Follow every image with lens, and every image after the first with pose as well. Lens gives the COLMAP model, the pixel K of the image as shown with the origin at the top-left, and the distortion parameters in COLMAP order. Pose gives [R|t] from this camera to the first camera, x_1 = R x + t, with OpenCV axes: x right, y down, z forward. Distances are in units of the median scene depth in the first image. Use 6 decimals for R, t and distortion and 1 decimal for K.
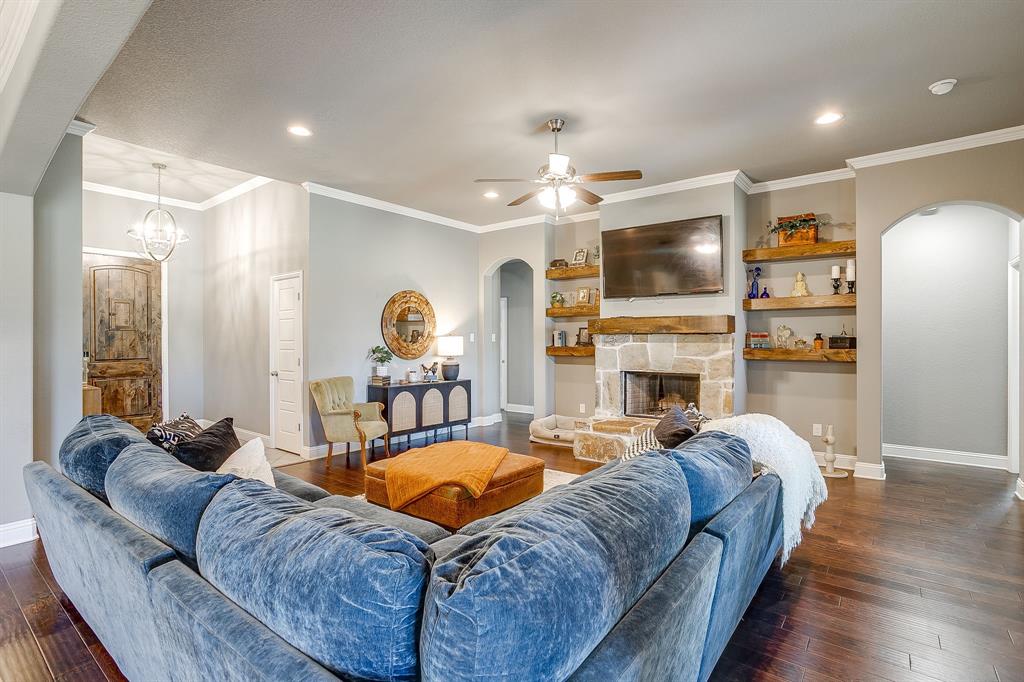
lens RADIAL K [[495.0, 0, 509.1], [0, 495.0, 338.3], [0, 0, 1]] dist [-0.065835, 0.032968]
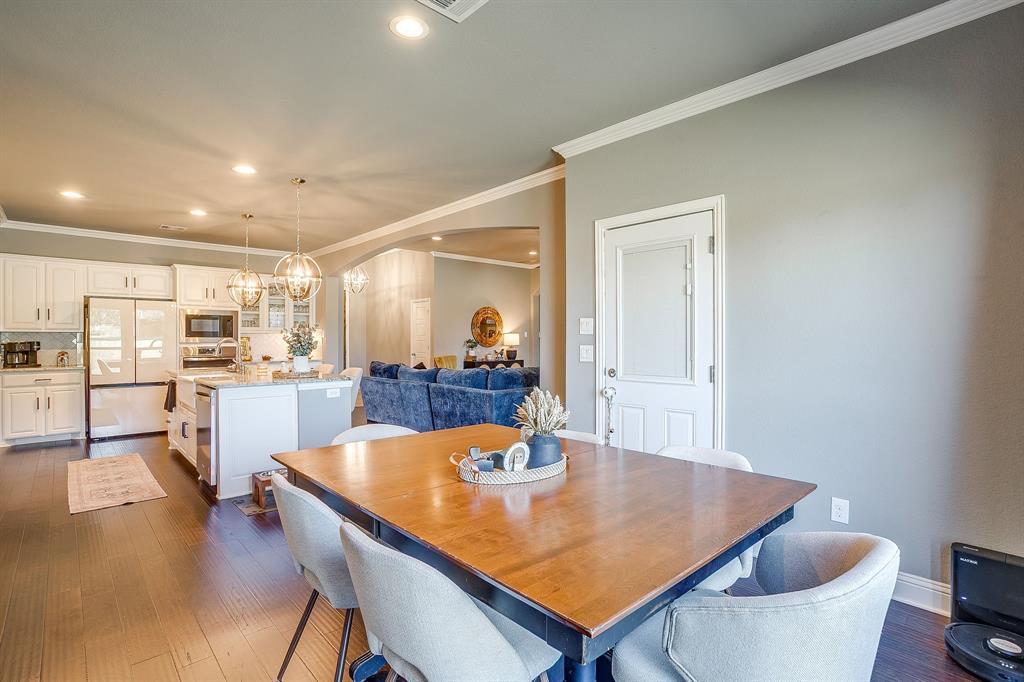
lens RADIAL K [[495.0, 0, 509.1], [0, 495.0, 338.3], [0, 0, 1]] dist [-0.065835, 0.032968]
pose [[0.987200, 0.000351, -0.159488, 0.158081], [0.000133, 0.999995, 0.003021, 0.008121], [0.159488, -0.003003, 0.987195, -0.736565]]
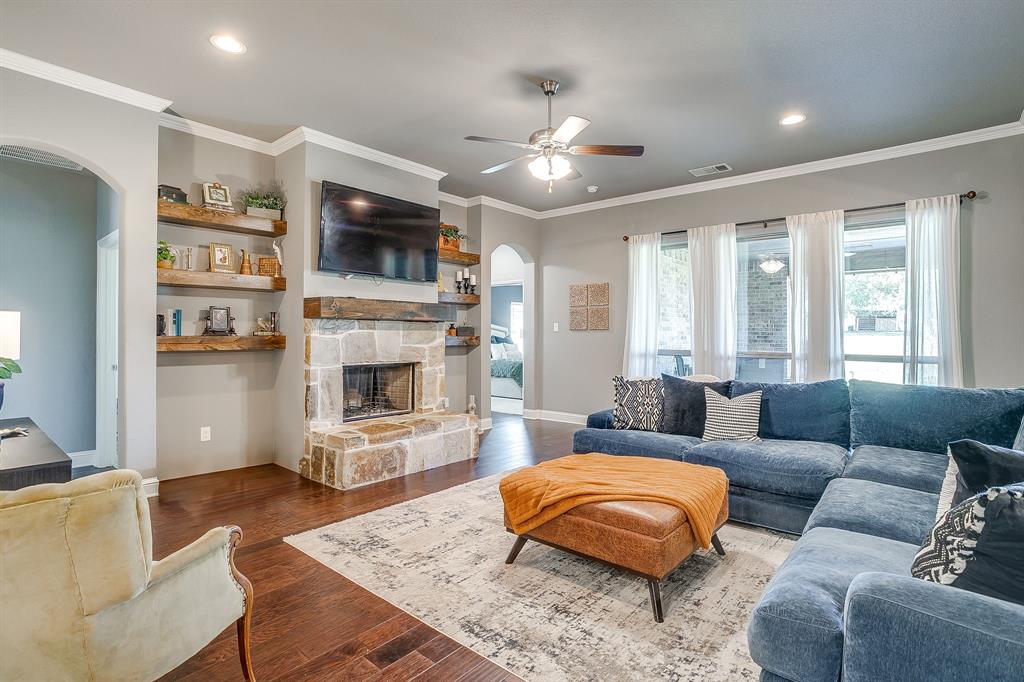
lens RADIAL K [[495.0, 0, 509.1], [0, 495.0, 338.3], [0, 0, 1]] dist [-0.065835, 0.032968]
pose [[0.042965, -0.008504, 0.999040, -0.528648], [-0.007066, 0.999936, 0.008816, 0.012849], [-0.999052, -0.007438, 0.042902, 0.682539]]
